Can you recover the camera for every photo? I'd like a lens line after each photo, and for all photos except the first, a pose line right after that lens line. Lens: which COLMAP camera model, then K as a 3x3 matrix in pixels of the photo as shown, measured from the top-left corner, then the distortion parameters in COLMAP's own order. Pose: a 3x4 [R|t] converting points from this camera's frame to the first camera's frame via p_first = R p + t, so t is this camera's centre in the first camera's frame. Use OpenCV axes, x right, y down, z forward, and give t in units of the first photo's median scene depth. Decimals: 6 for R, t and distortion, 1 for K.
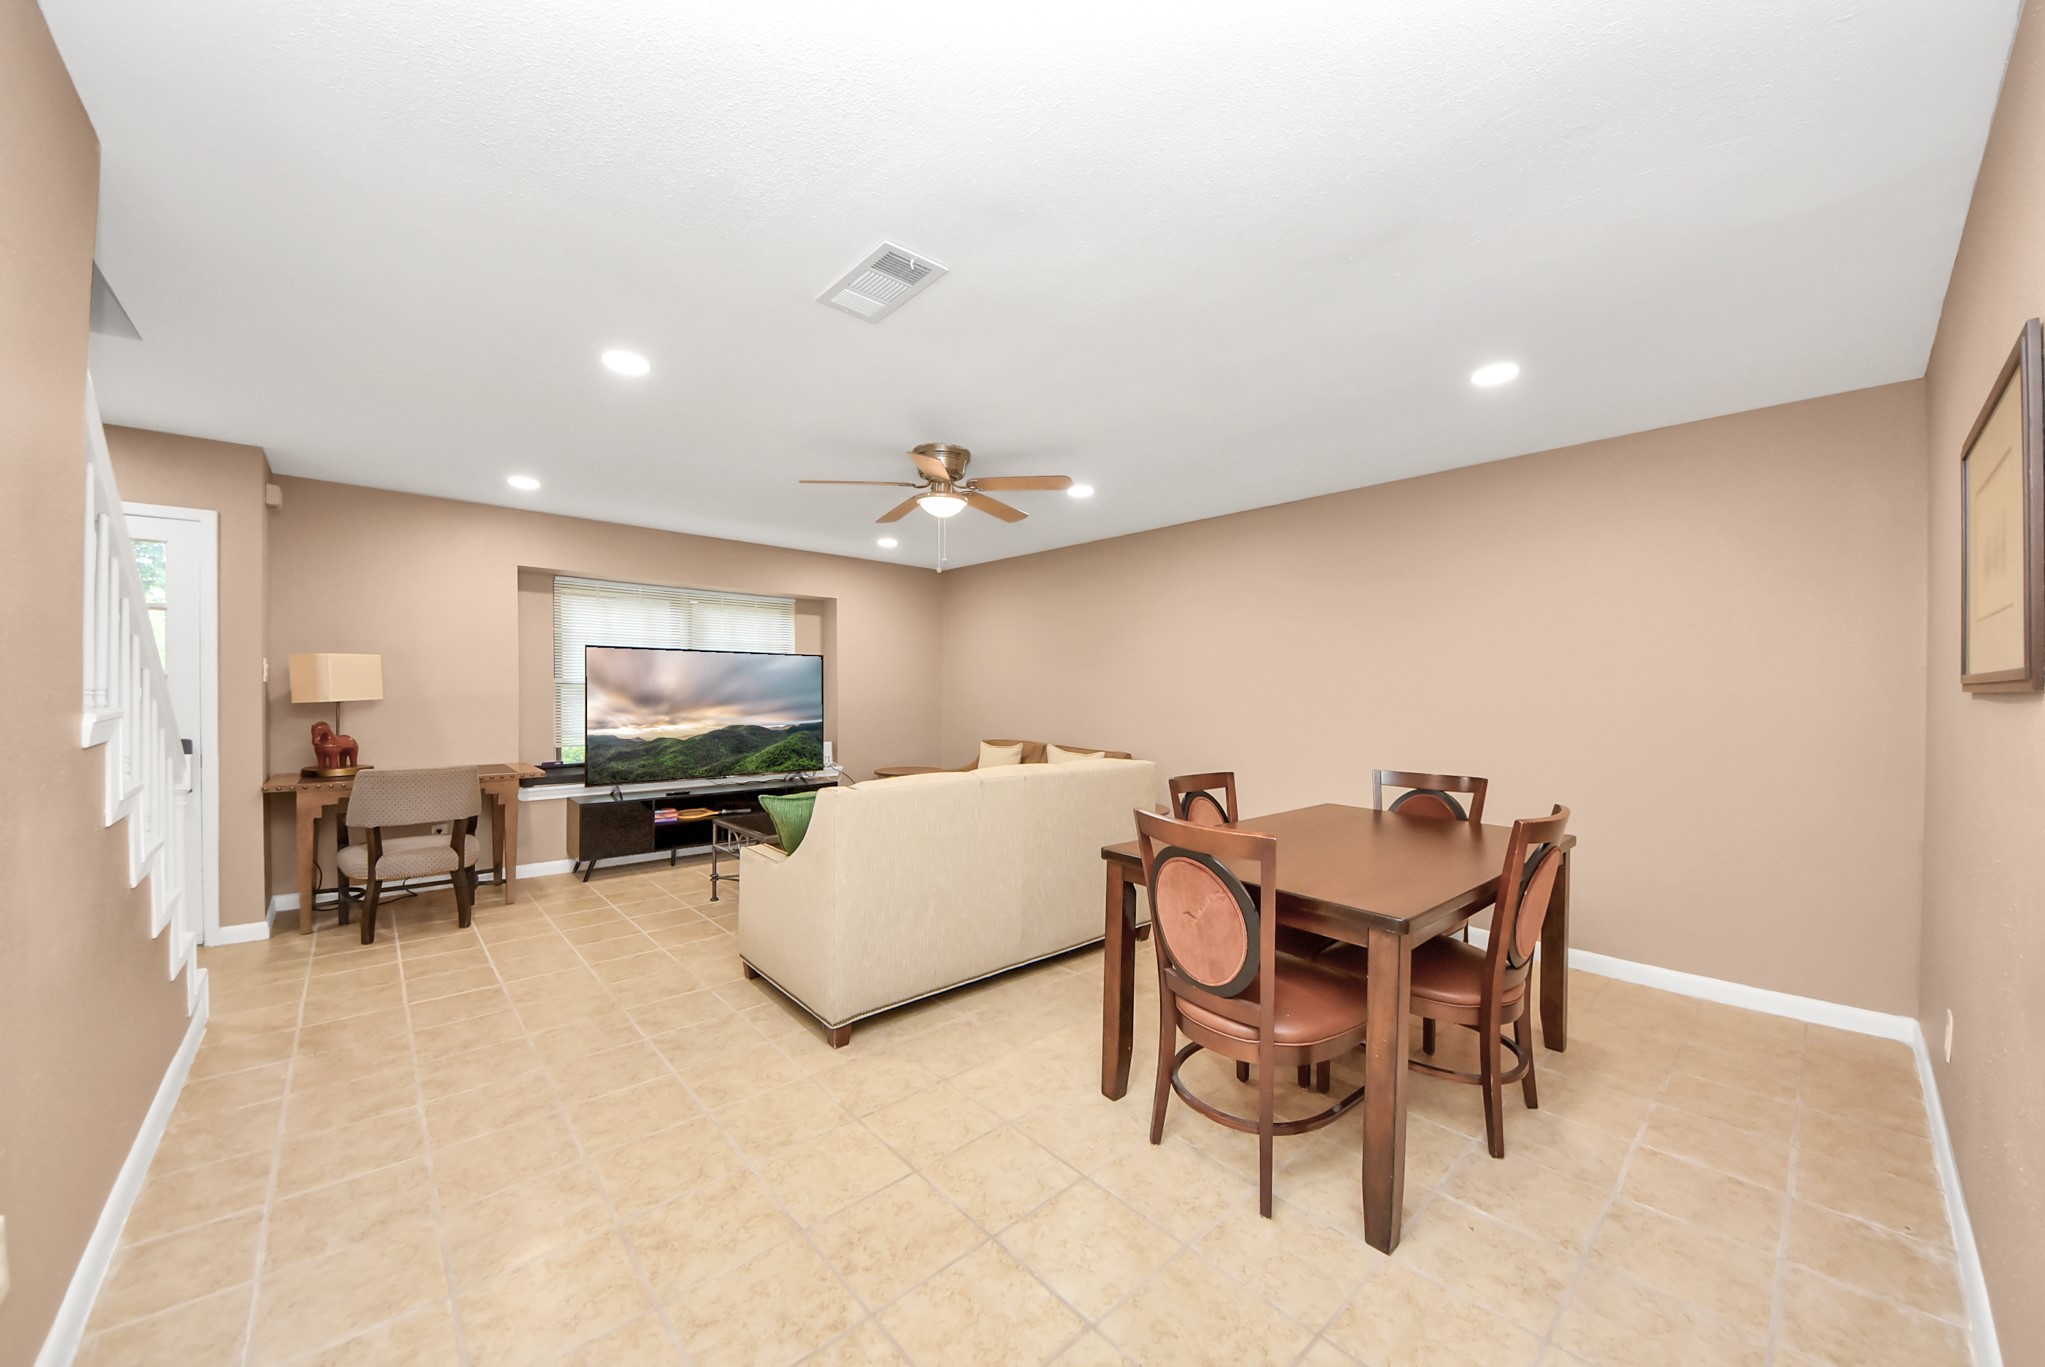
lens RADIAL K [[741.2, 0, 1042.0], [0, 741.2, 697.0], [0, 0, 1]] dist [0.007782, -0.006032]
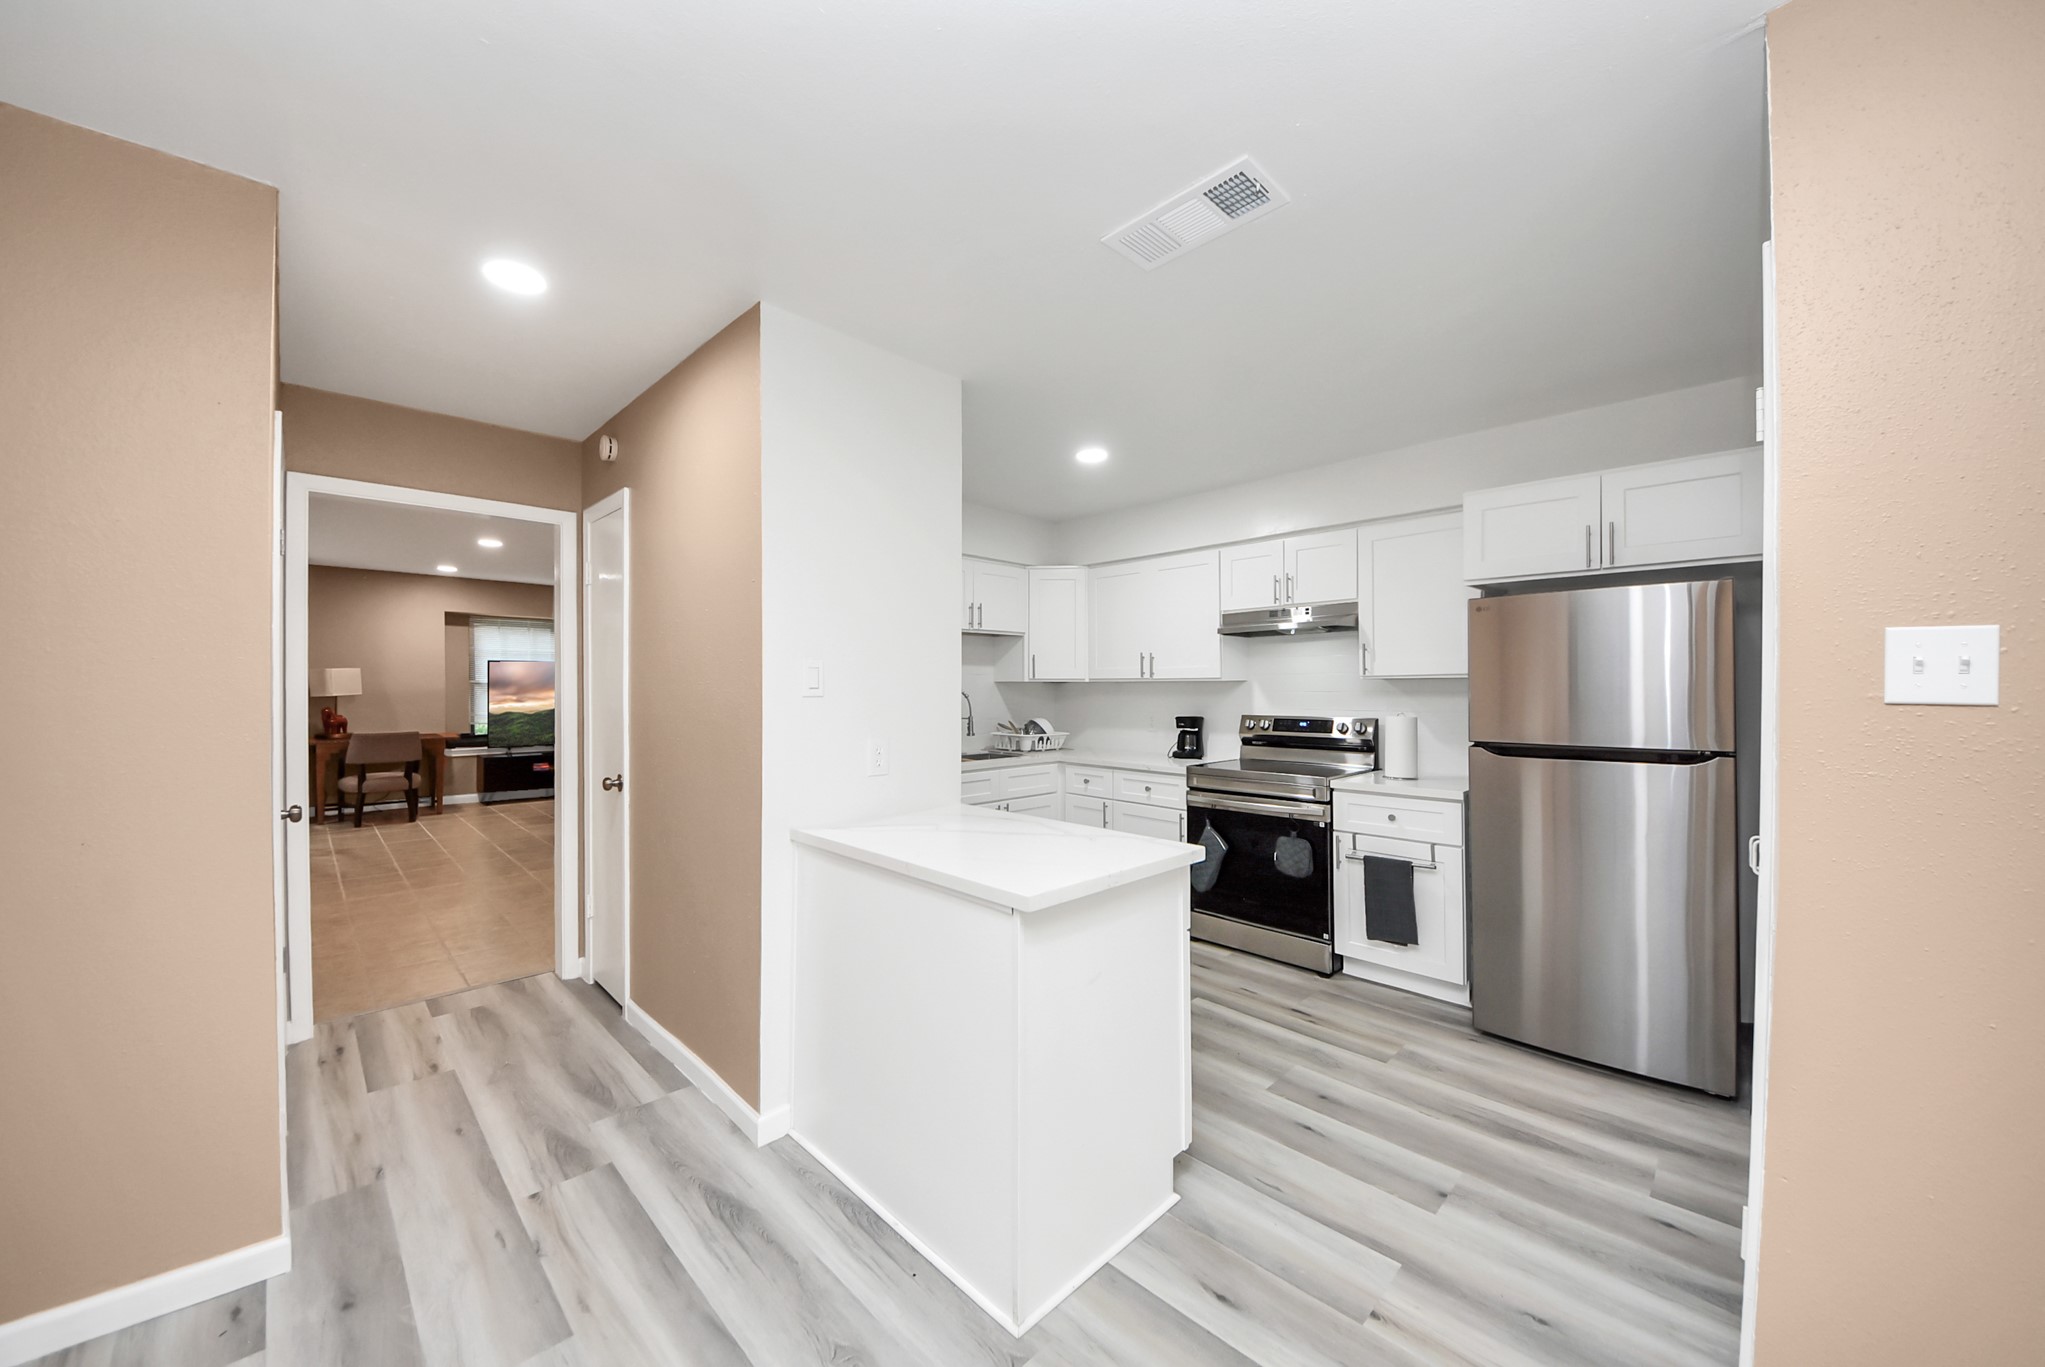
lens RADIAL K [[741.2, 0, 1014.7], [0, 741.2, 679.1], [0, 0, 1]] dist [0.007782, -0.006032]
pose [[0.999438, -0.008775, 0.032358, 0.514385], [0.009364, 0.999792, -0.018097, 0.013554], [-0.032192, 0.018390, 0.999312, -0.700935]]
